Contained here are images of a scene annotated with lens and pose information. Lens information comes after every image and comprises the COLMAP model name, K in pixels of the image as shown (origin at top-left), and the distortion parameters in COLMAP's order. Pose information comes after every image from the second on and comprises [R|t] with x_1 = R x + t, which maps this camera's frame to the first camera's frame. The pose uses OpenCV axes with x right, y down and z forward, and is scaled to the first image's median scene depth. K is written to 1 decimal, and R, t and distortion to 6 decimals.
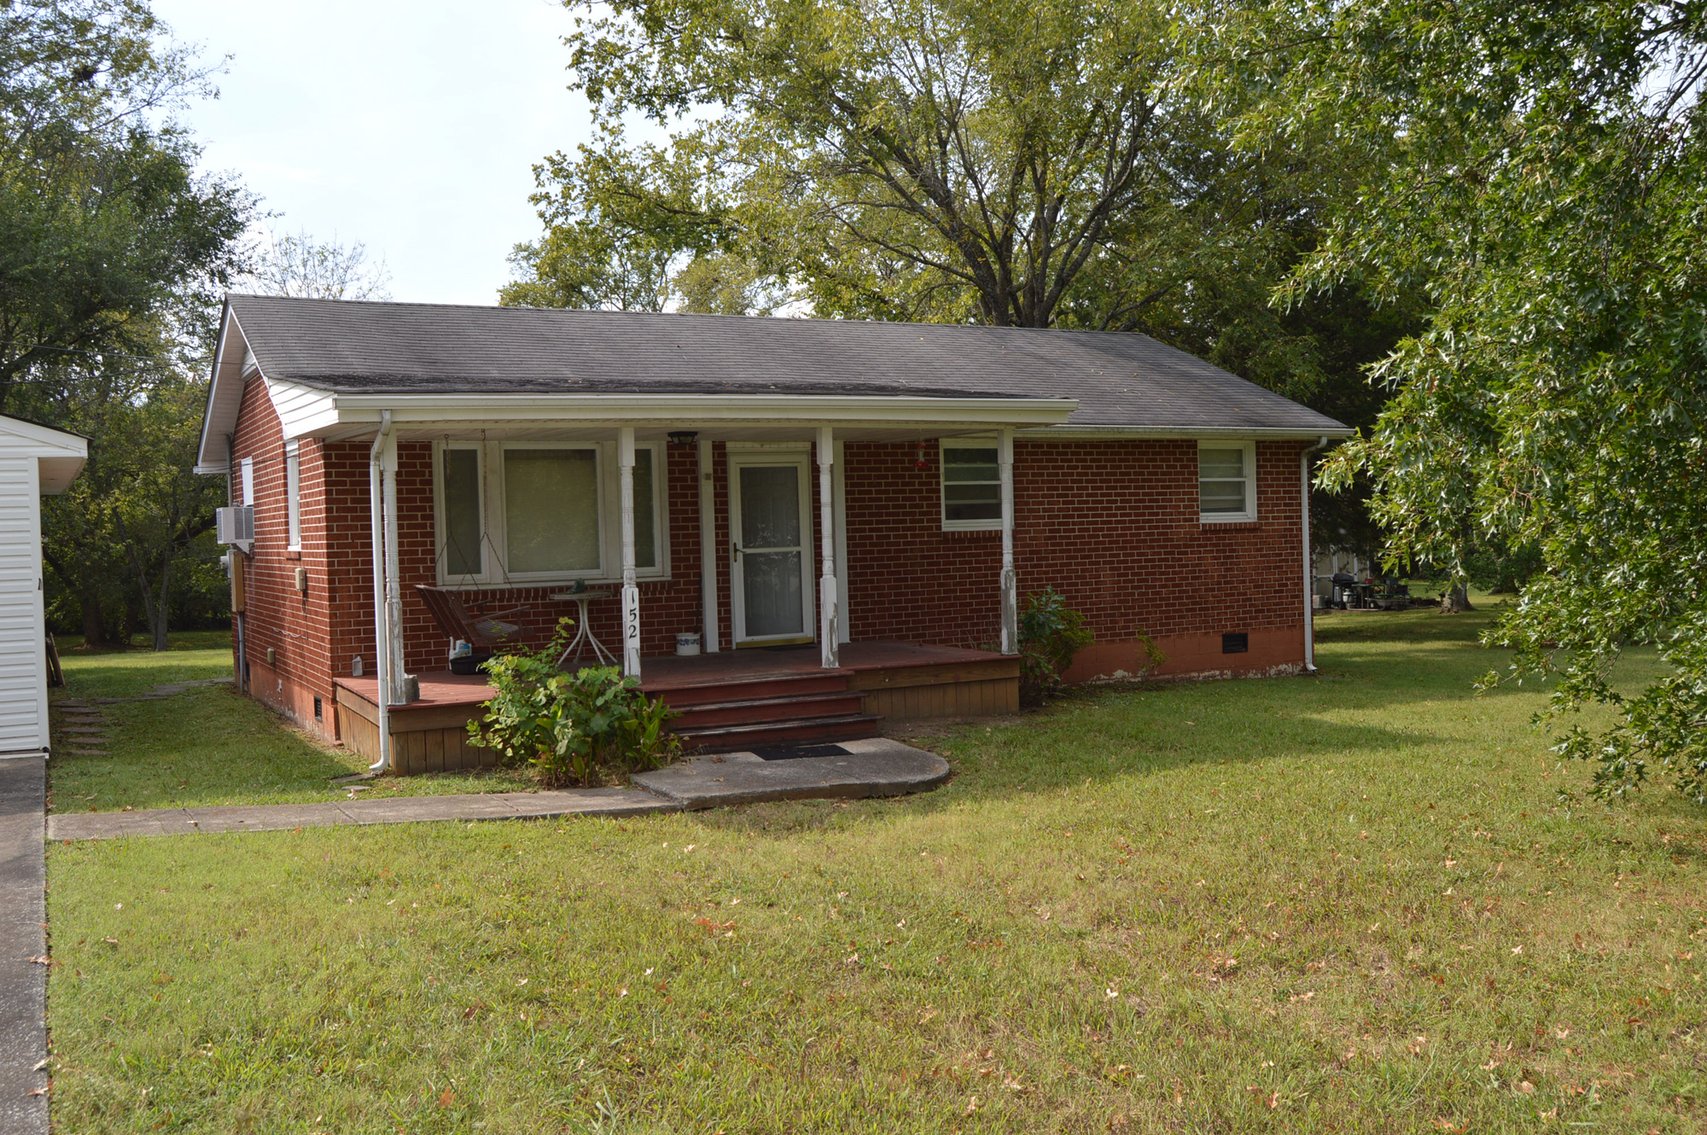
lens RADIAL K [[1513.6, 0, 853.5], [0, 1513.6, 567.5], [0, 0, 1]] dist [-0.074301, -0.003258]
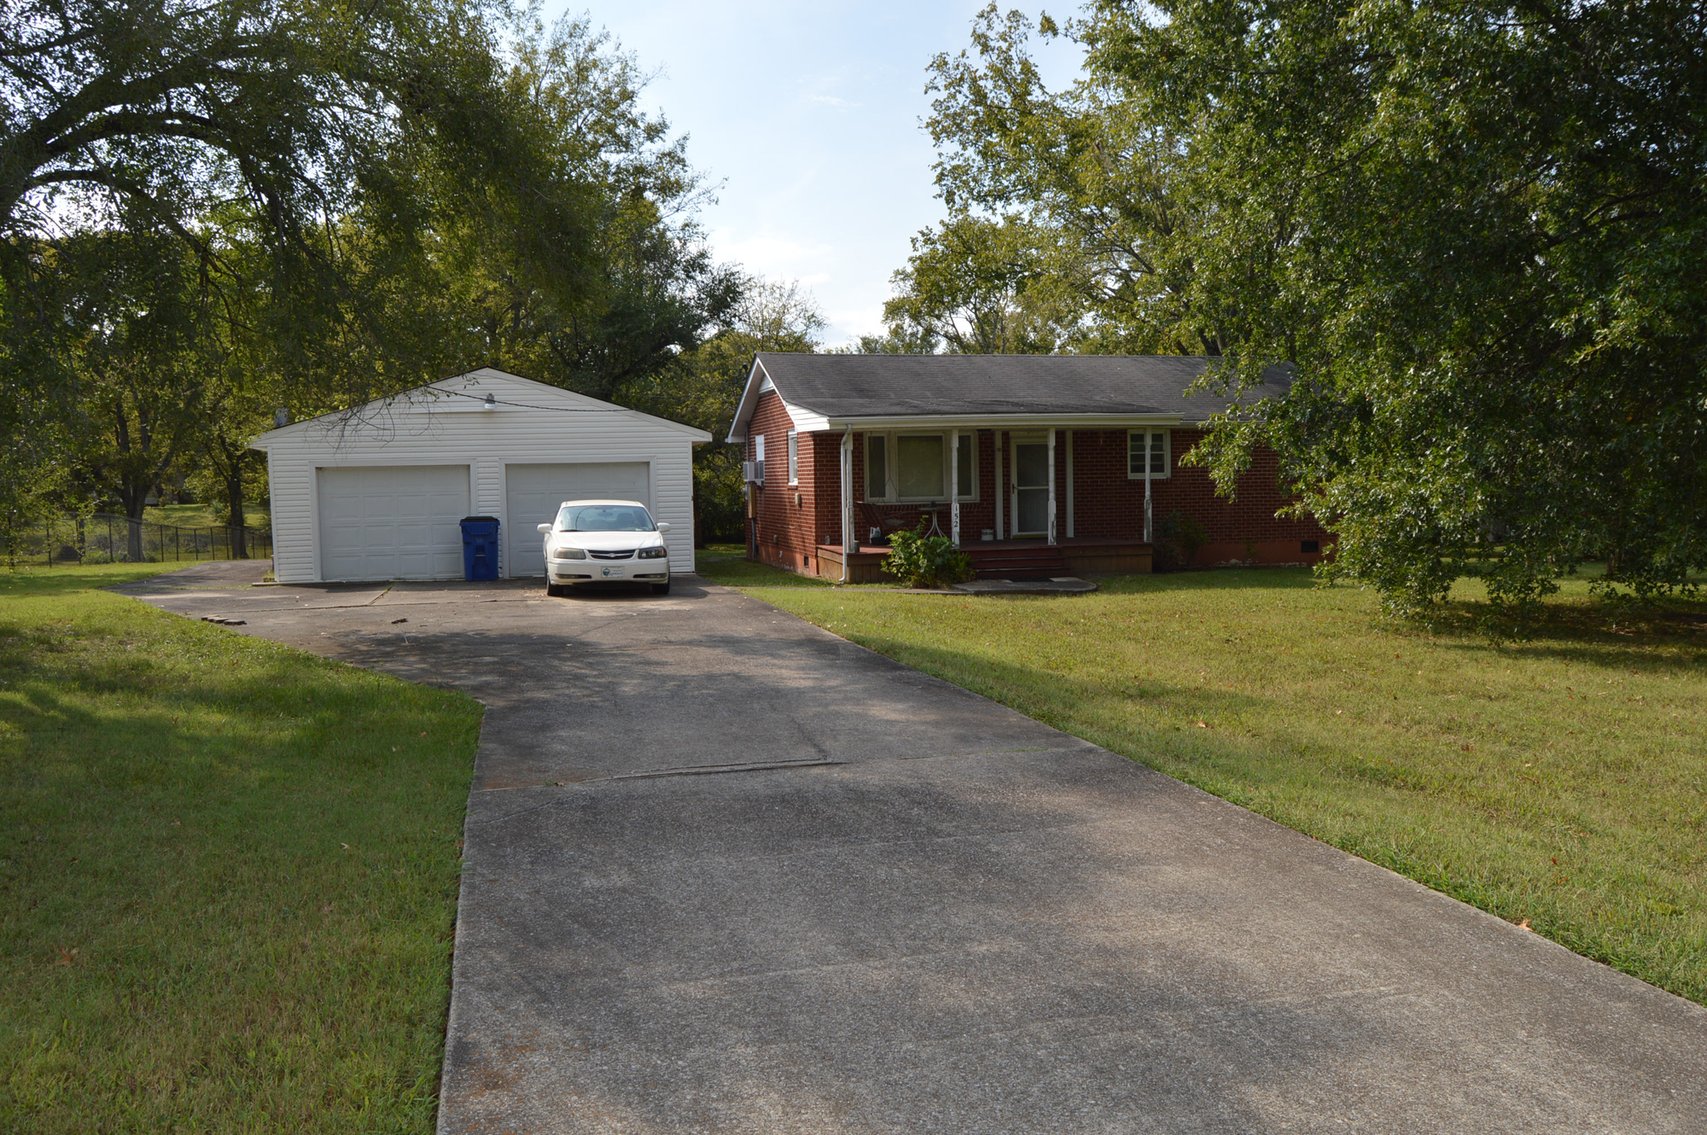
lens RADIAL K [[1349.5, 0, 853.5], [0, 1349.5, 567.5], [0, 0, 1]] dist [-0.100819, 0.044017]
pose [[0.968705, 0.026608, -0.246786, 0.139319], [-0.015471, 0.998777, 0.046962, 0.011956], [0.247733, -0.041674, 0.967932, -0.665109]]
